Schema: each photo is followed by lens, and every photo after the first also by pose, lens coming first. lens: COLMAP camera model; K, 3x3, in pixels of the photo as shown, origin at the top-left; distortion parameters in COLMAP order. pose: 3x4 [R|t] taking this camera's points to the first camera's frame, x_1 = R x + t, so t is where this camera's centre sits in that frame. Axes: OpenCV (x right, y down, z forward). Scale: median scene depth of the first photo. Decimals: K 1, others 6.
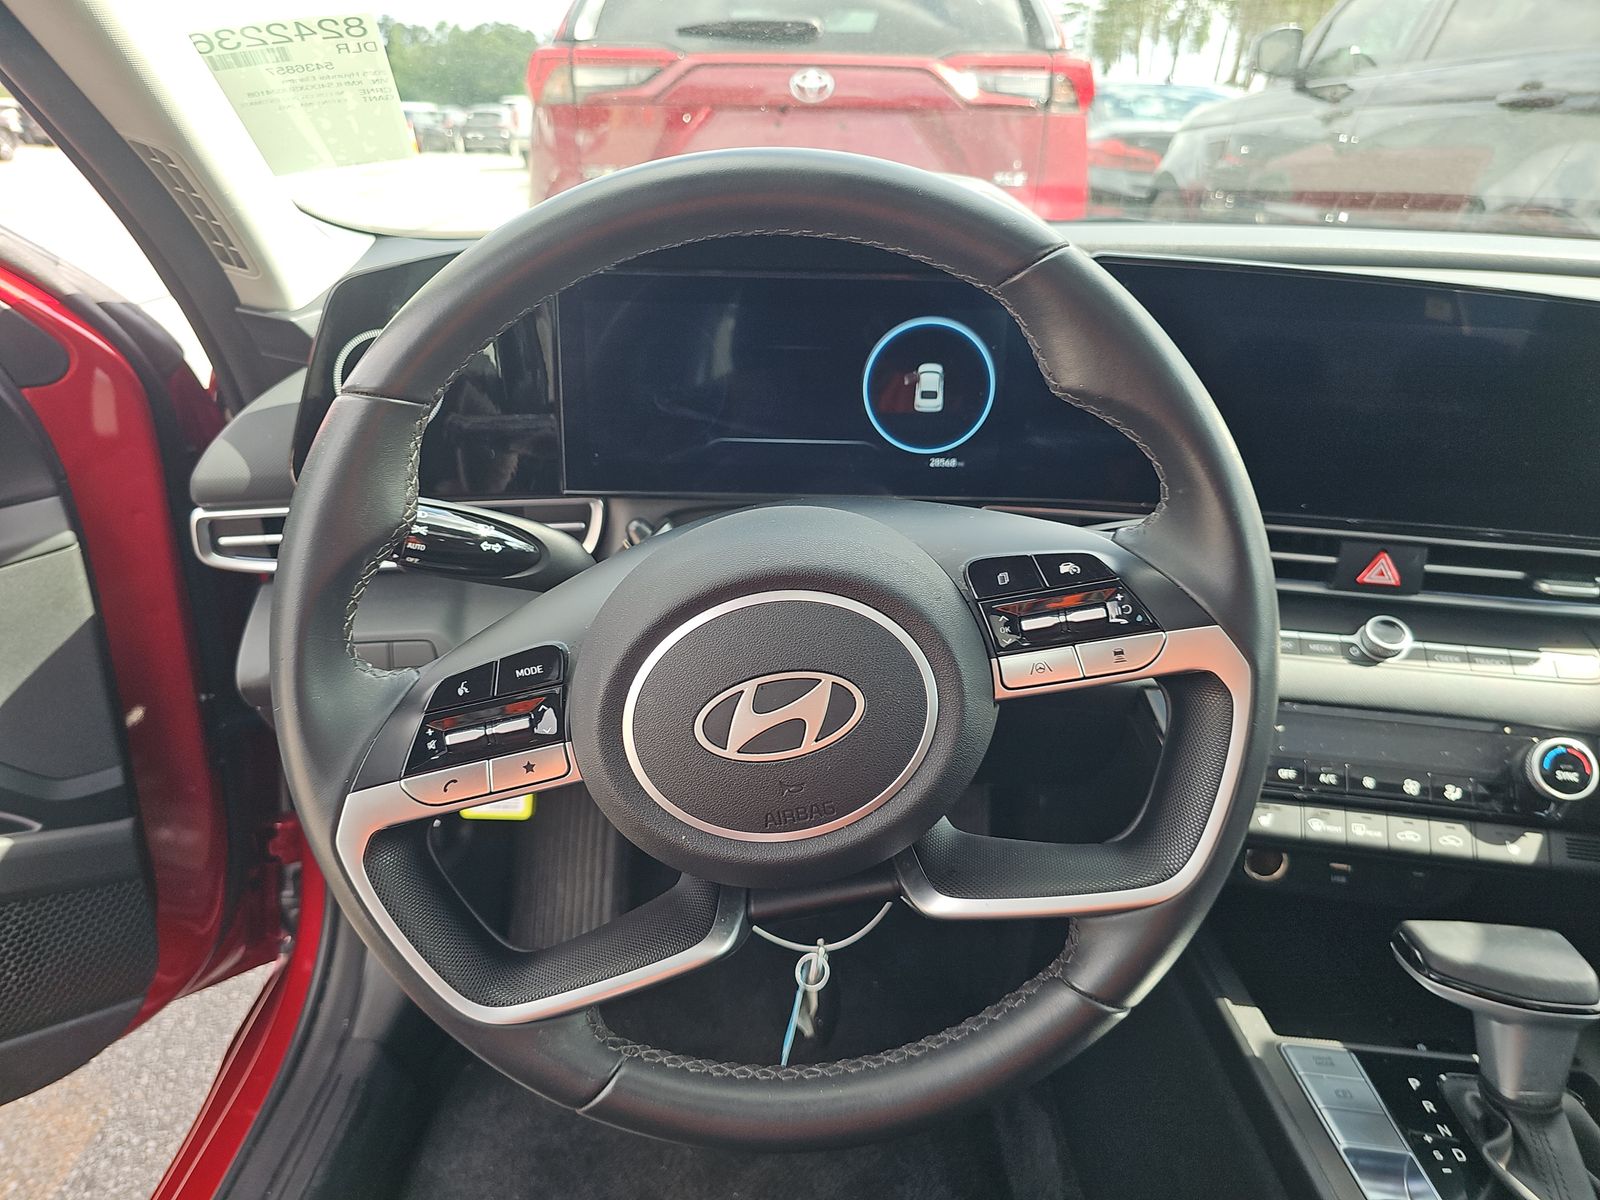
lens RADIAL K [[1074.4, 0, 803.3], [0, 1074.4, 609.2], [0, 0, 1]] dist [0.047839, -0.039496]
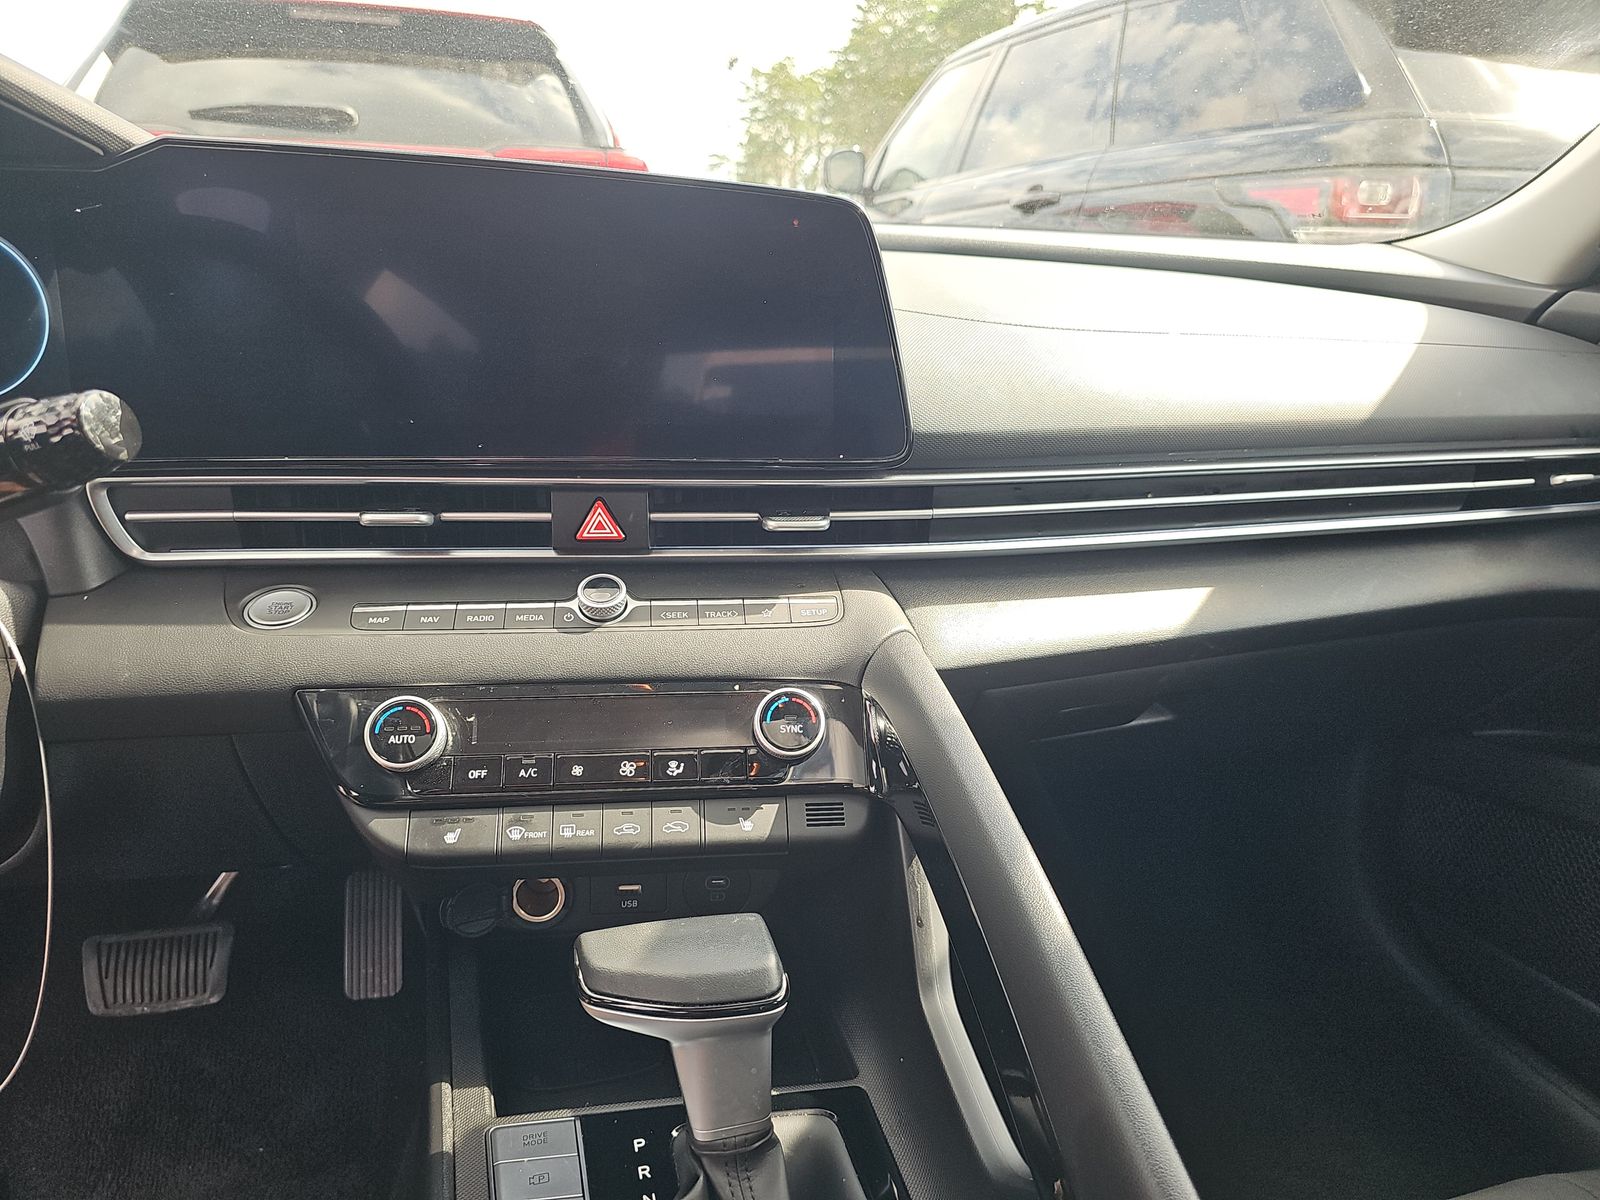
lens RADIAL K [[1074.4, 0, 803.3], [0, 1074.4, 609.2], [0, 0, 1]] dist [0.047839, -0.039496]
pose [[0.960660, -0.090141, 0.262691, 0.481458], [0.118703, 0.988380, -0.094941, 0.136430], [-0.251081, 0.122388, 0.960198, 0.169007]]
